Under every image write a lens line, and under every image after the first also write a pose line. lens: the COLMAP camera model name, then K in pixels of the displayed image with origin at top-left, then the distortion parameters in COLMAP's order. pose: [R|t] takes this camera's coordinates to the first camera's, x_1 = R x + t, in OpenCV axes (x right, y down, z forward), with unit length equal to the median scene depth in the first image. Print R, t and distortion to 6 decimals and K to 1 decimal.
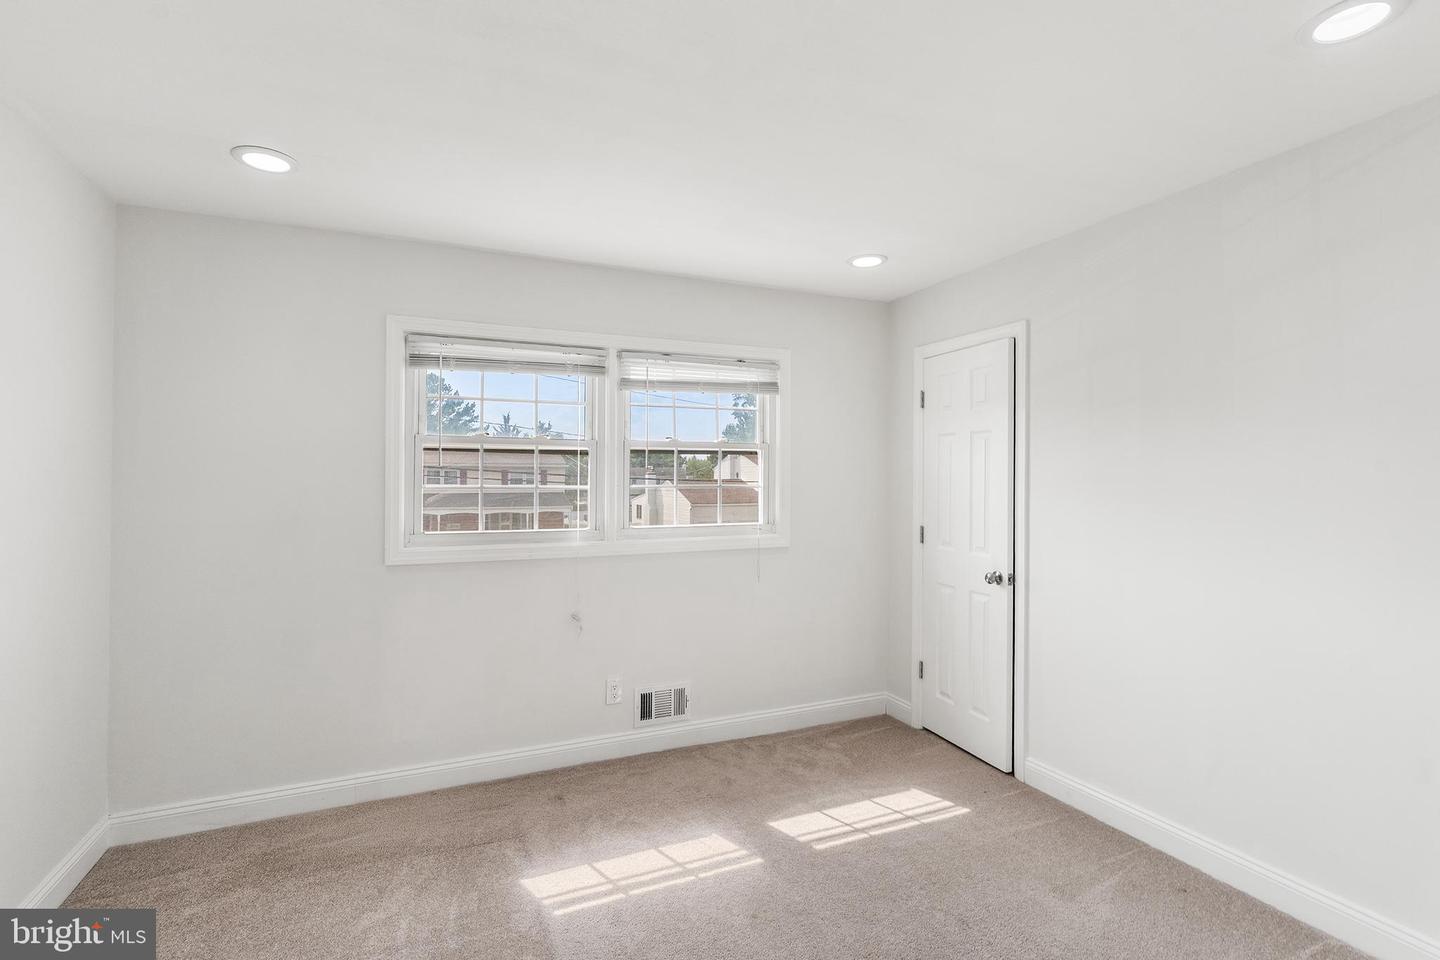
lens RADIAL K [[656.5, 0, 727.1], [0, 656.5, 478.5], [0, 0, 1]] dist [-0.010019, 0.001479]
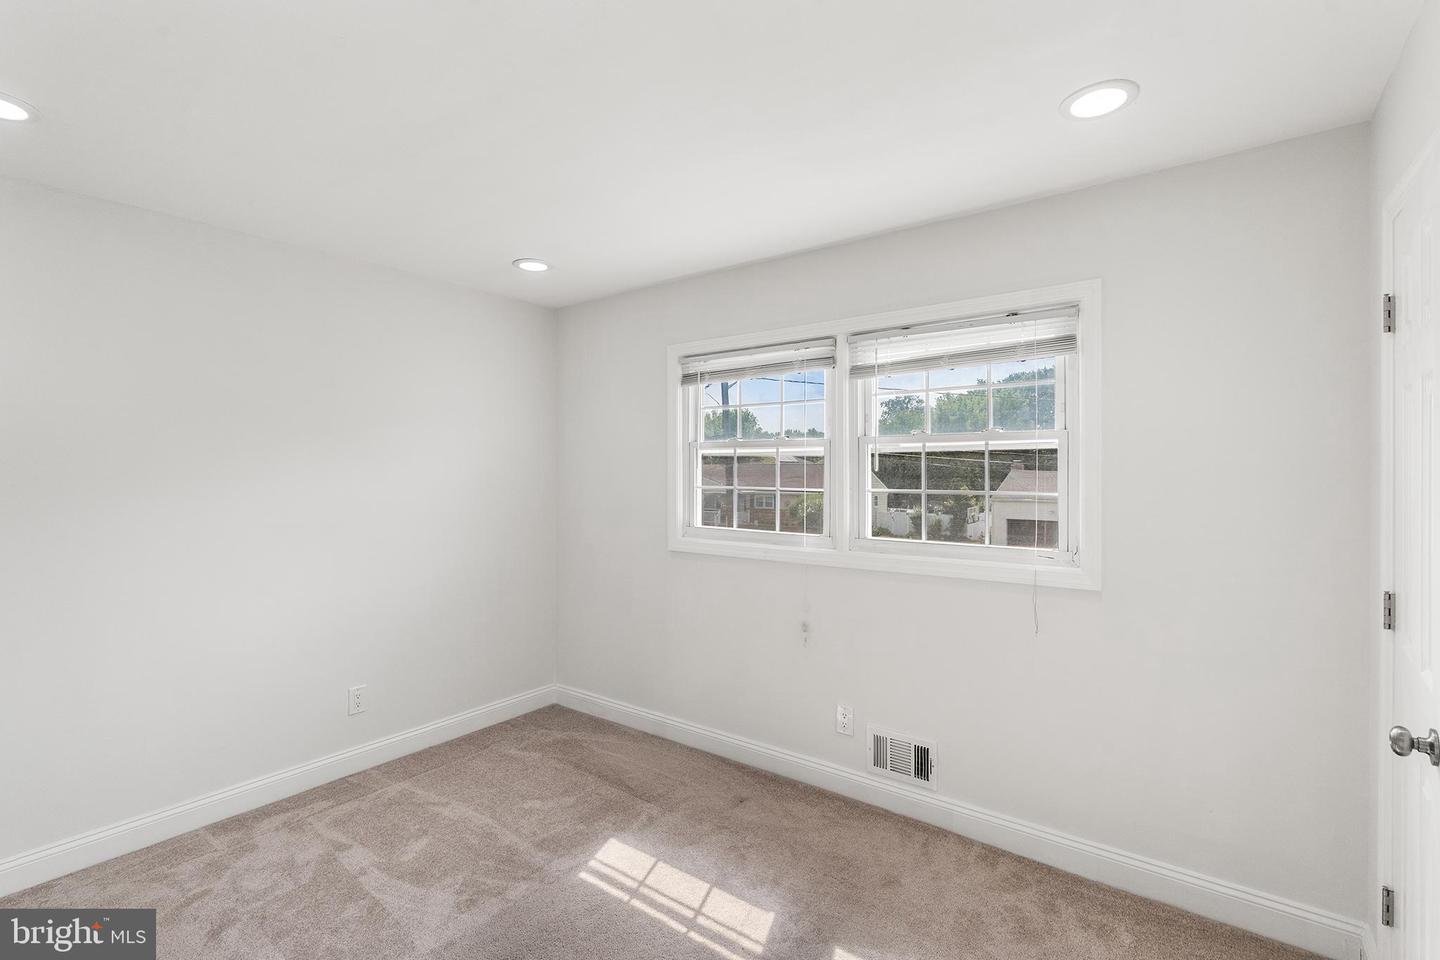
lens RADIAL K [[656.5, 0, 727.7], [0, 656.5, 476.2], [0, 0, 1]] dist [-0.010019, 0.001479]
pose [[0.490388, 0.005441, -0.871487, 0.553887], [-0.001470, 0.999984, 0.005416, -0.011295], [0.871503, -0.001375, 0.490388, 0.452321]]
